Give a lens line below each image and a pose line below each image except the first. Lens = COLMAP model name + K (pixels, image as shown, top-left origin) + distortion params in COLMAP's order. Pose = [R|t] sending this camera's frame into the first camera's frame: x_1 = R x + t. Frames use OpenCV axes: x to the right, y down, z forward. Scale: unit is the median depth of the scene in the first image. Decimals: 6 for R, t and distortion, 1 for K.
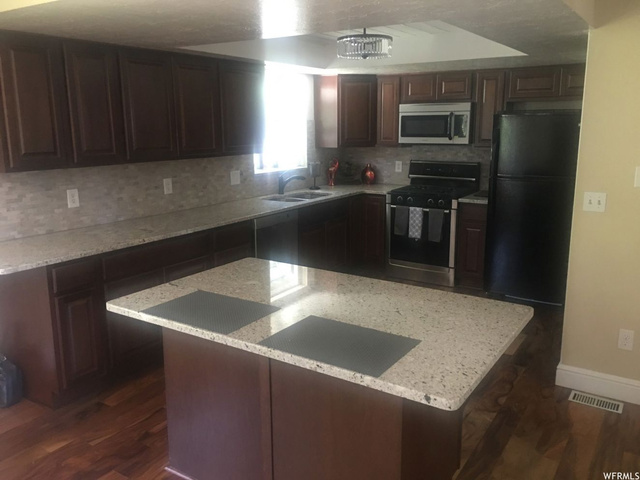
lens RADIAL K [[546.4, 0, 323.6], [0, 546.4, 229.6], [0, 0, 1]] dist [0.071927, -0.106797]
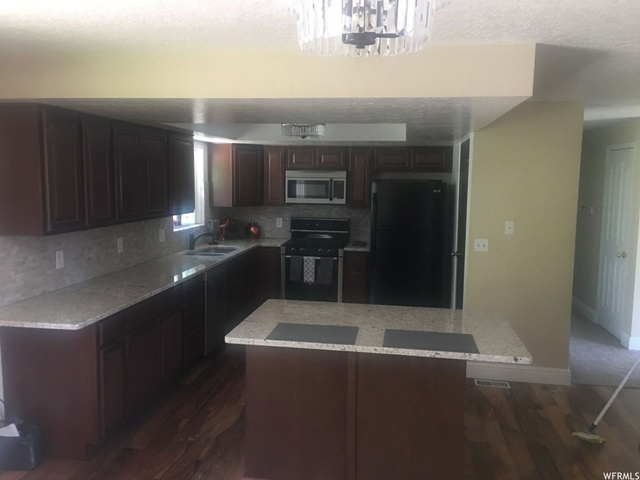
lens RADIAL K [[545.3, 0, 320.2], [0, 545.3, 236.3], [0, 0, 1]] dist [0.080001, -0.107599]
pose [[0.913058, -0.026445, 0.406972, -0.294886], [0.061401, 0.995435, -0.073071, 0.004044], [-0.403182, 0.091707, 0.910513, -0.097278]]
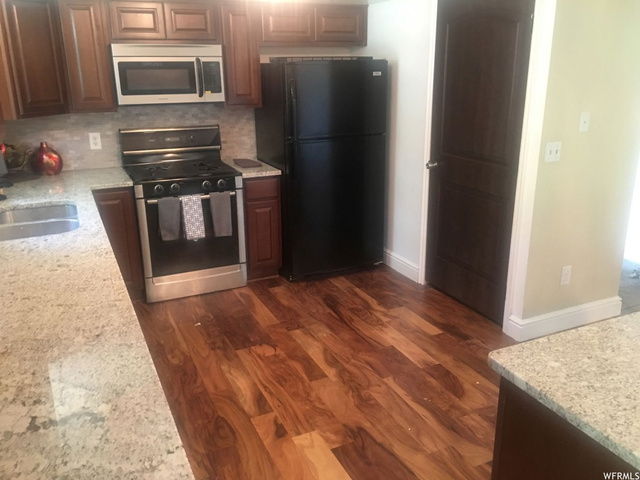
lens RADIAL K [[545.6, 0, 321.2], [0, 545.6, 231.4], [0, 0, 1]] dist [0.085268, -0.118068]
pose [[0.528327, -0.247612, 0.812133, -0.331148], [0.174577, 0.967772, 0.181495, -0.096167], [-0.830899, 0.045891, 0.554527, 0.473843]]
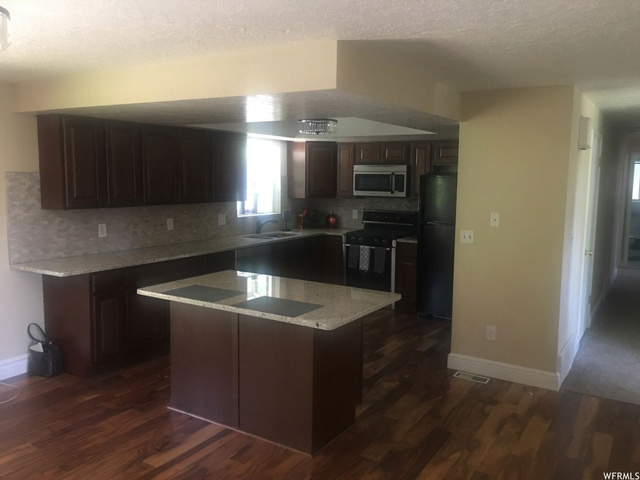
lens RADIAL K [[545.3, 0, 320.2], [0, 545.3, 236.3], [0, 0, 1]] dist [0.080001, -0.107599]
pose [[0.999757, 0.015353, 0.015790, 0.045901], [-0.013982, 0.996409, -0.083509, 0.044601], [-0.017015, 0.083268, 0.996382, -0.257318]]
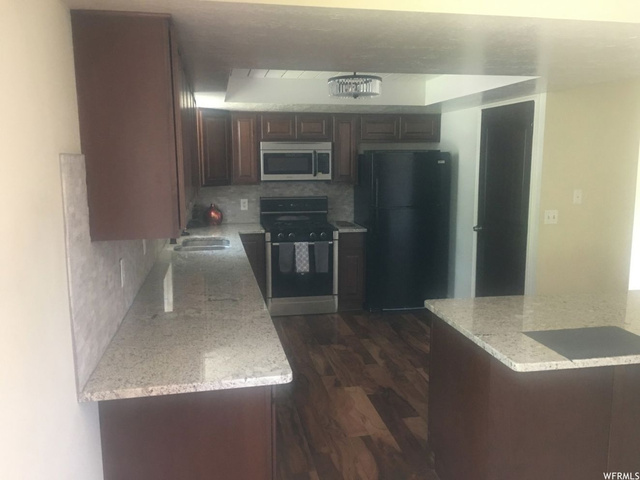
lens RADIAL K [[545.3, 0, 320.2], [0, 545.3, 236.3], [0, 0, 1]] dist [0.080001, -0.107599]
pose [[0.720143, -0.098138, 0.686850, -0.509248], [0.135191, 0.990820, -0.000174, -0.046941], [-0.680528, 0.092982, 0.726799, 0.236697]]
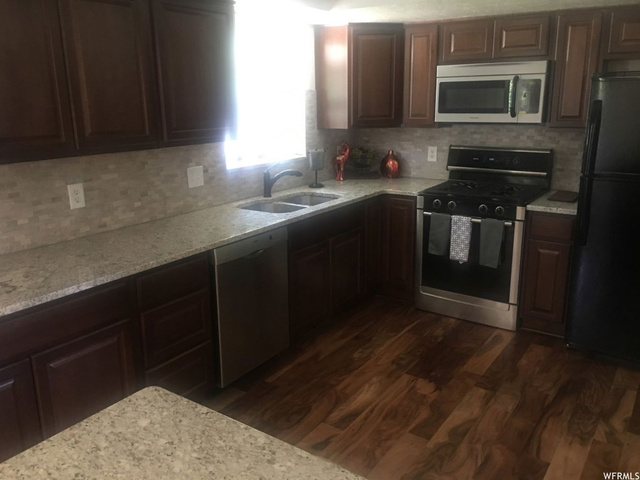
lens RADIAL K [[545.6, 0, 321.2], [0, 545.6, 231.4], [0, 0, 1]] dist [0.085268, -0.118068]
pose [[0.999644, 0.000039, -0.026687, 0.010571], [0.001309, 0.998724, 0.050483, -0.057281], [0.026655, -0.050499, 0.998368, 0.306455]]
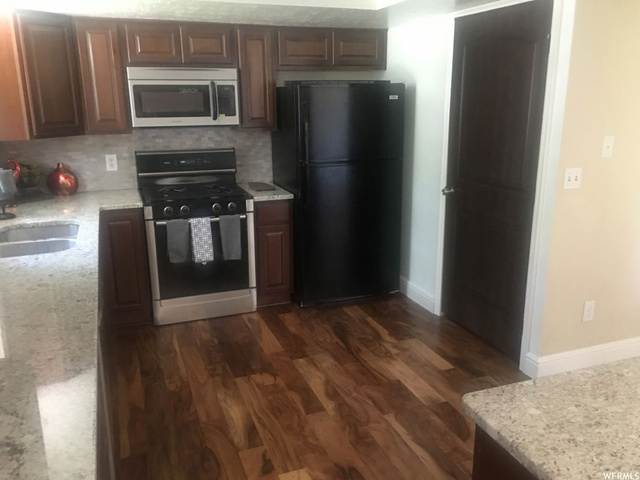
lens RADIAL K [[545.3, 0, 320.2], [0, 545.3, 236.3], [0, 0, 1]] dist [0.080001, -0.107599]
pose [[0.591615, -0.202798, 0.780298, -0.293662], [0.163481, 0.977916, 0.130209, -0.084866], [-0.789472, 0.050530, 0.611703, 0.455542]]
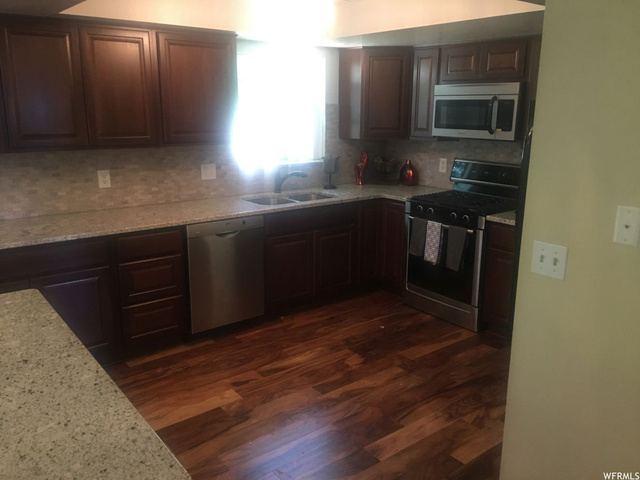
lens RADIAL K [[545.3, 0, 320.2], [0, 545.3, 236.3], [0, 0, 1]] dist [0.080001, -0.107599]
pose [[0.945541, 0.089184, -0.313047, 0.260774], [-0.075331, 0.995579, 0.056098, -0.051786], [0.316666, -0.029461, 0.948080, 0.228373]]
